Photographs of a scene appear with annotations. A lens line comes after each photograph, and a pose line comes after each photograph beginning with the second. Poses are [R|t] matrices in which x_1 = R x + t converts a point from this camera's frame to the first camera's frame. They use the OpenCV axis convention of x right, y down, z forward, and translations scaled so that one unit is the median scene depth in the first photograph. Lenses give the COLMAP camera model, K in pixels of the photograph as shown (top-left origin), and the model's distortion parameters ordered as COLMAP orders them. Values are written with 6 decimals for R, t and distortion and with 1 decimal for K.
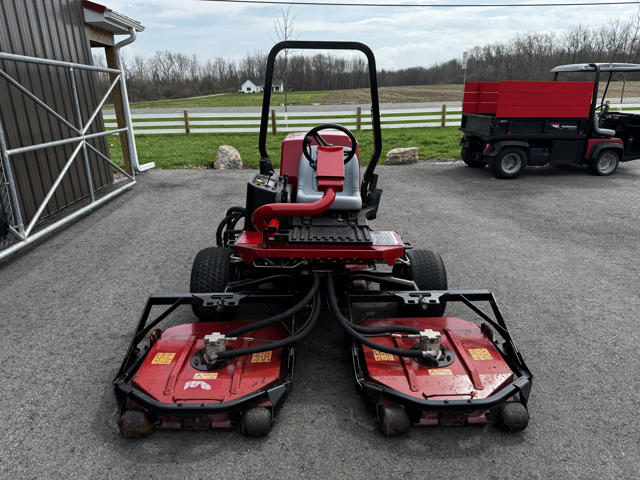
lens RADIAL K [[447.6, 0, 320.0], [0, 447.6, 240.0], [0, 0, 1]] dist [0.103302, -0.156905]
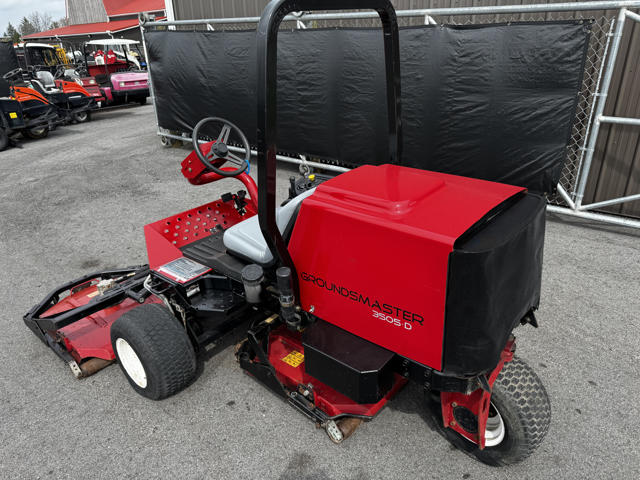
lens RADIAL K [[450.1, 0, 321.1], [0, 450.1, 243.5], [0, 0, 1]] dist [0.047884, -0.058800]
pose [[-0.657703, 0.347321, -0.668427, 0.277967], [-0.197883, 0.776529, 0.598201, -0.315650], [0.726821, 0.525709, -0.441997, 0.819968]]
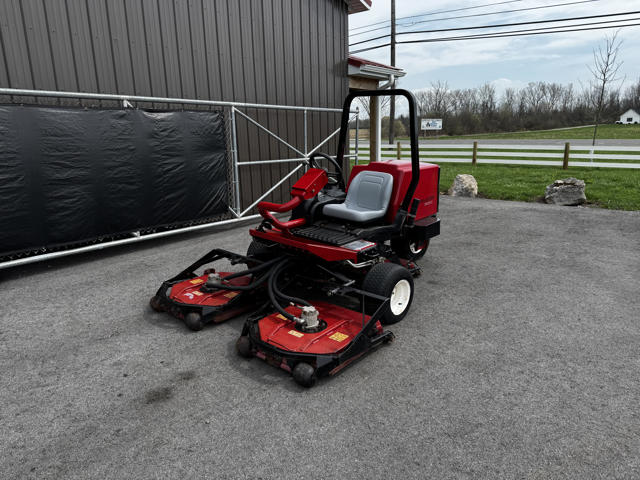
lens RADIAL K [[447.6, 0, 320.0], [0, 447.6, 240.0], [0, 0, 1]] dist [0.103302, -0.156905]
pose [[0.734888, 0.170566, -0.656389, 0.474095], [-0.211284, 0.977270, 0.017396, -0.009956], [0.644436, 0.125900, 0.754222, -0.004387]]
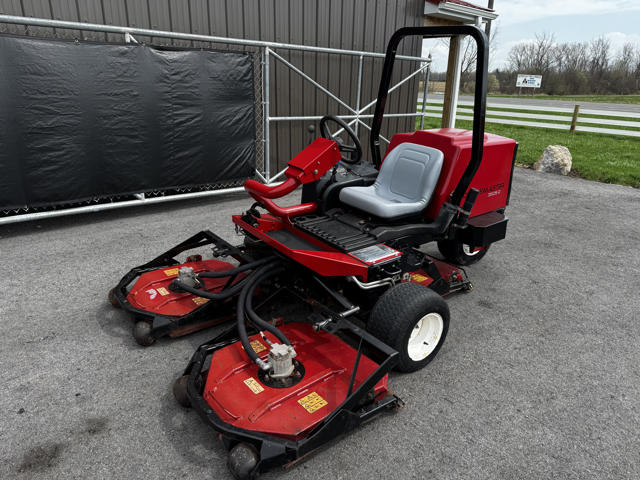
lens RADIAL K [[450.1, 0, 321.1], [0, 450.1, 243.5], [0, 0, 1]] dist [0.047884, -0.058800]
pose [[0.605005, 0.308581, -0.733994, 0.386930], [-0.288076, 0.944228, 0.159515, -0.071720], [0.742281, 0.114939, 0.660158, 0.183869]]
